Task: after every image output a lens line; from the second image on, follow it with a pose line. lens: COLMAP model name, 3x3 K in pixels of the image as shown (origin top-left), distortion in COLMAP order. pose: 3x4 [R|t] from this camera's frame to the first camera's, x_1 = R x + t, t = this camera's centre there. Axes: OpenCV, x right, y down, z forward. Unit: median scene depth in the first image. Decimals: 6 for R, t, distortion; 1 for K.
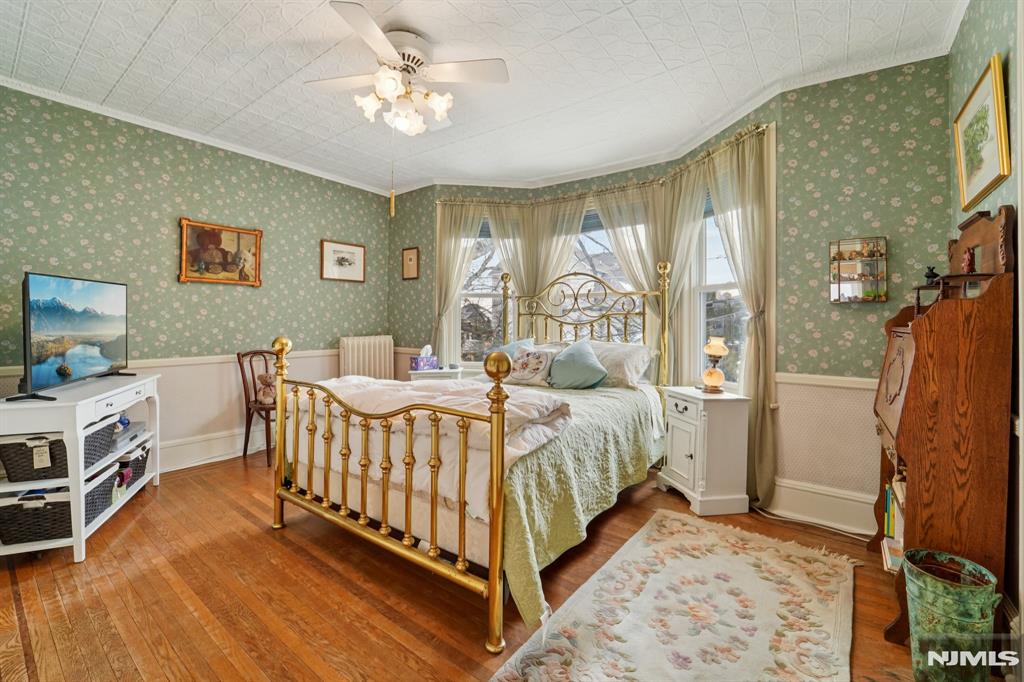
lens RADIAL K [[417.1, 0, 510.0], [0, 417.1, 346.1], [0, 0, 1]] dist [-0.019327, -0.000475]
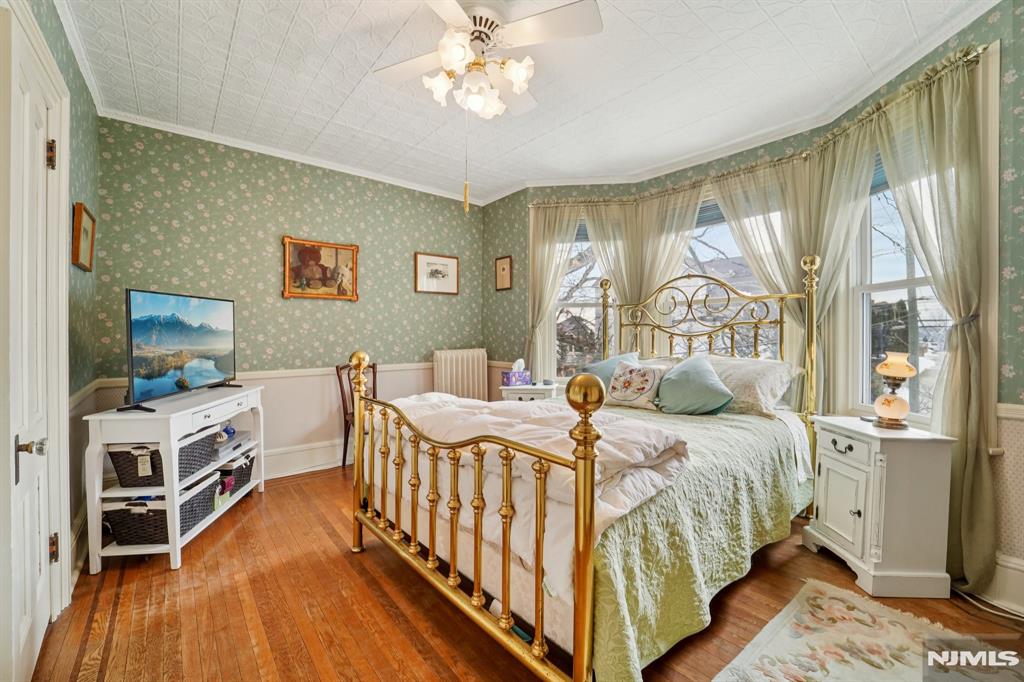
lens RADIAL K [[417.1, 0, 510.0], [0, 417.1, 346.1], [0, 0, 1]] dist [-0.019327, -0.000475]
pose [[0.970523, -0.000462, -0.241009, 0.009797], [-0.006712, 0.999558, -0.028945, -0.007060], [0.240916, 0.029710, 0.970091, 0.137842]]
